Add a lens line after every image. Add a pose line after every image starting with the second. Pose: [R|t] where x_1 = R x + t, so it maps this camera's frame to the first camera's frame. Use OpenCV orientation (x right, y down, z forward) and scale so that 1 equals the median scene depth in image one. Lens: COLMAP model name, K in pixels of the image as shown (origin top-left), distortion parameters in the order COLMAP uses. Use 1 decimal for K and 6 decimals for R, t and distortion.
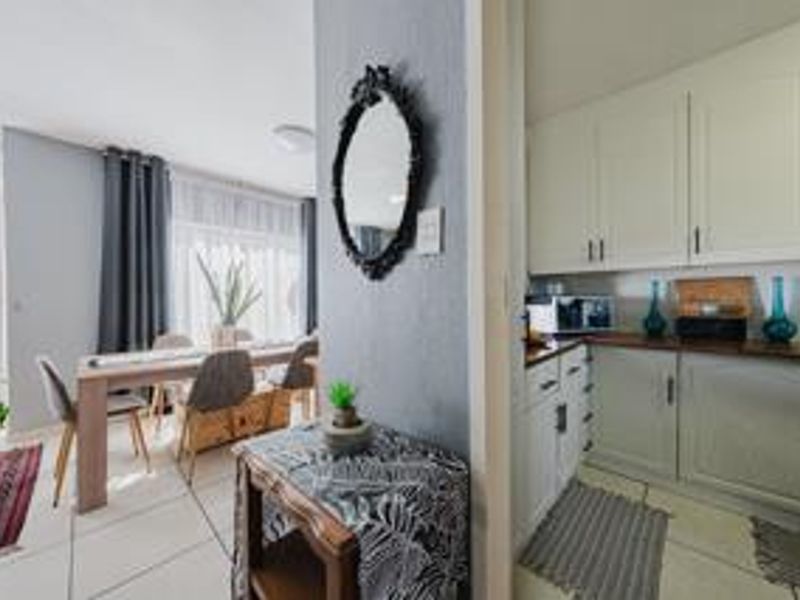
lens RADIAL K [[308.9, 0, 403.0], [0, 308.9, 304.4], [0, 0, 1]] dist [-0.003174, -0.000622]
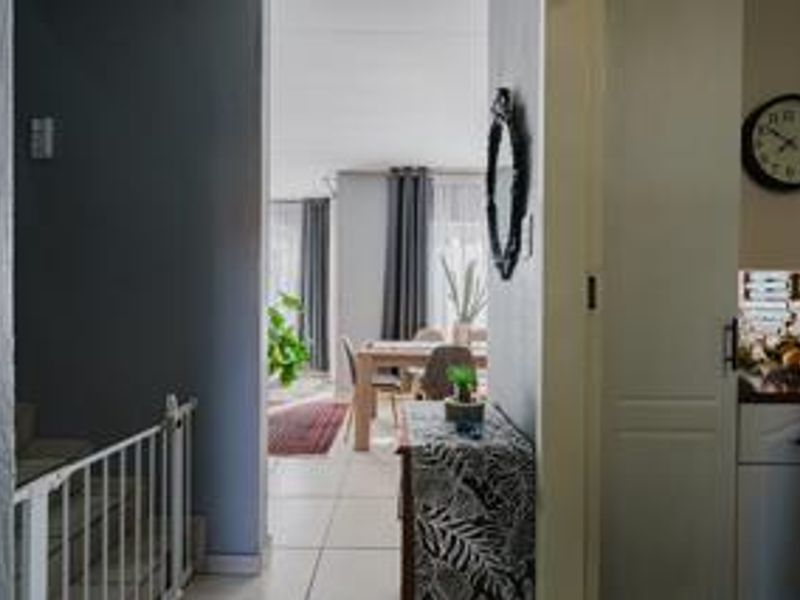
lens RADIAL K [[426.1, 0, 389.3], [0, 426.1, 304.1], [0, 0, 1]] dist [-0.004475, -0.008881]
pose [[0.669142, 0.027055, -0.742642, 0.294266], [-0.028465, 0.999537, 0.010767, -0.000718], [0.742589, 0.013935, 0.669602, -0.116082]]
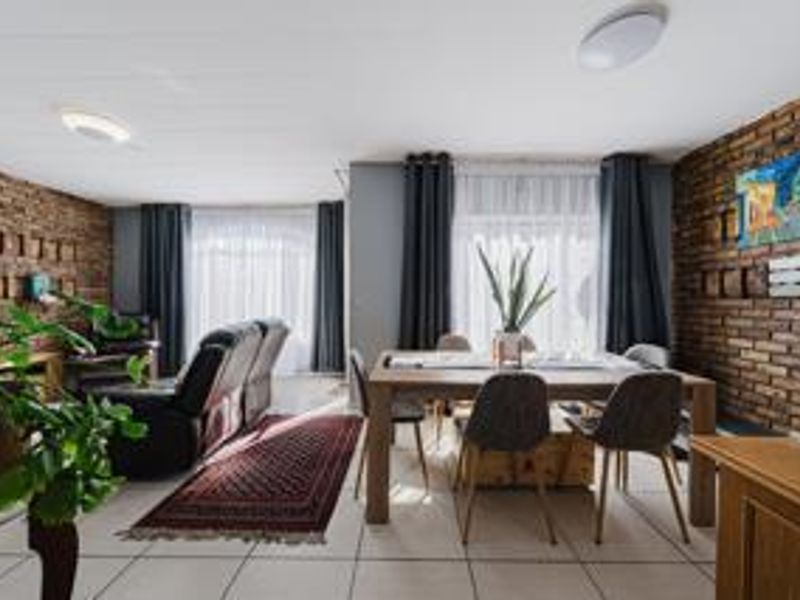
lens RADIAL K [[299.8, 0, 400.0], [0, 299.8, 300.0], [0, 0, 1]] dist [-0.000626, -0.000104]
pose [[0.675826, 0.011340, -0.736974, -0.200072], [-0.018814, 0.999821, -0.001869, -0.006775], [0.736821, 0.015129, 0.675918, 0.282385]]
